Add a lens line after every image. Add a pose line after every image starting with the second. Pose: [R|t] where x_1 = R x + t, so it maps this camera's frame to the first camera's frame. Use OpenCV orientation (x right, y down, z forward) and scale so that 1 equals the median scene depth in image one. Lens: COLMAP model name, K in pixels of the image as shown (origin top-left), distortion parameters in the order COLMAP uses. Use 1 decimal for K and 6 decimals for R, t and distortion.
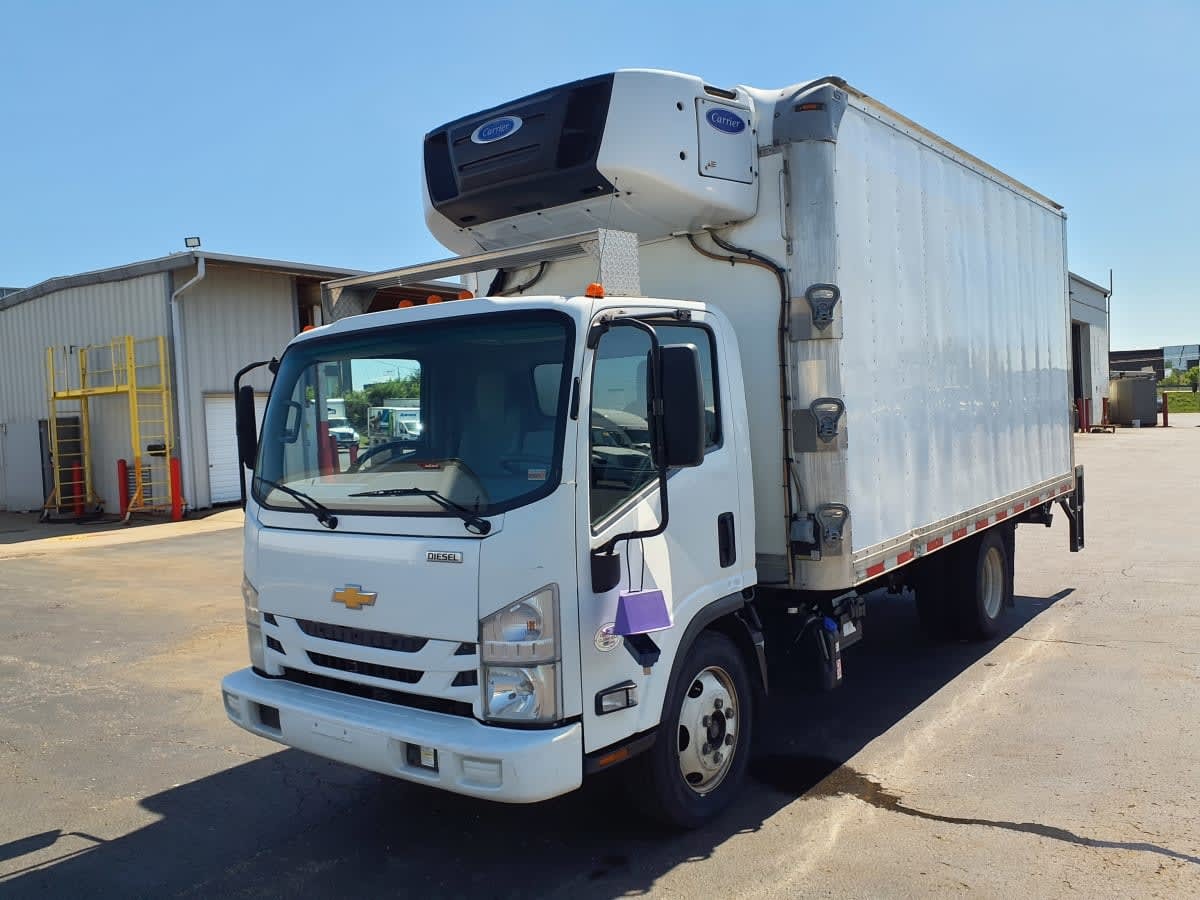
lens RADIAL K [[955.7, 0, 600.0], [0, 955.7, 450.0], [0, 0, 1]] dist [0.058659, 0.000071]
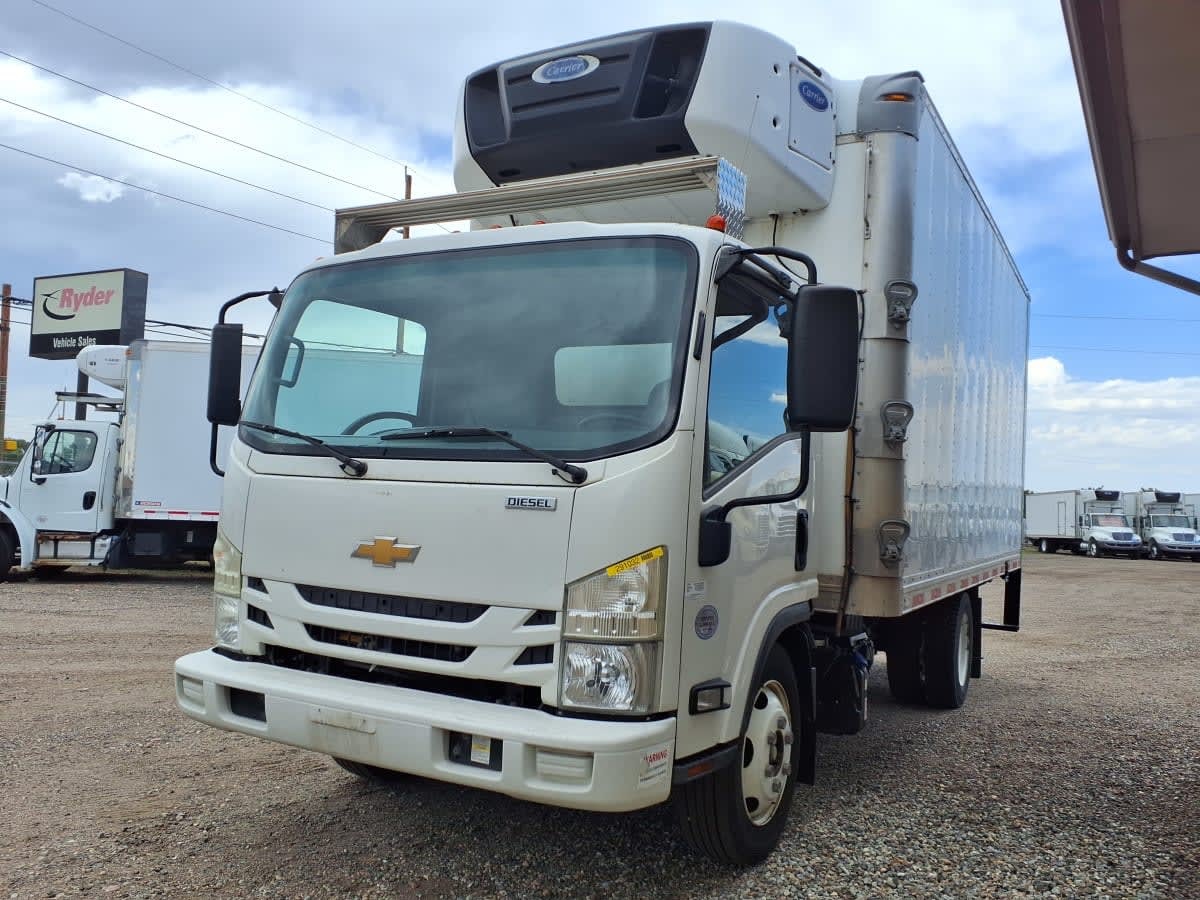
lens RADIAL K [[955.7, 0, 600.0], [0, 955.7, 450.0], [0, 0, 1]] dist [0.058659, 0.000071]
pose [[0.983200, 0.105678, 0.148826, -0.198624], [-0.092263, 0.991255, -0.094343, 0.118274], [-0.157494, 0.079027, 0.984353, 0.149699]]
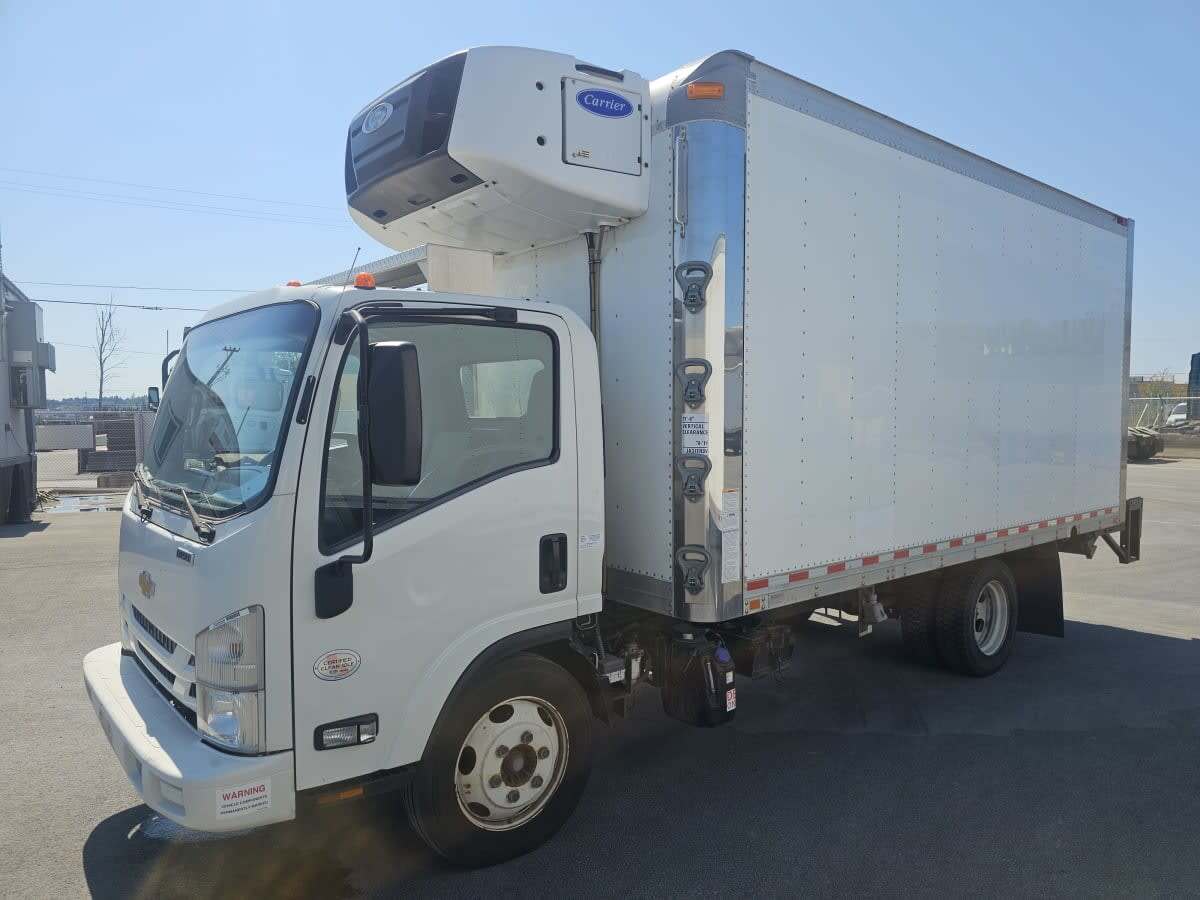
lens RADIAL K [[764.8, 0, 620.6], [0, 764.8, 458.8], [0, 0, 1]] dist [0.031041, -0.000481]
pose [[0.973669, 0.073854, -0.215673, 0.364012], [-0.065696, 0.996835, 0.044760, -0.044155], [0.218296, -0.029412, 0.975439, 0.312307]]
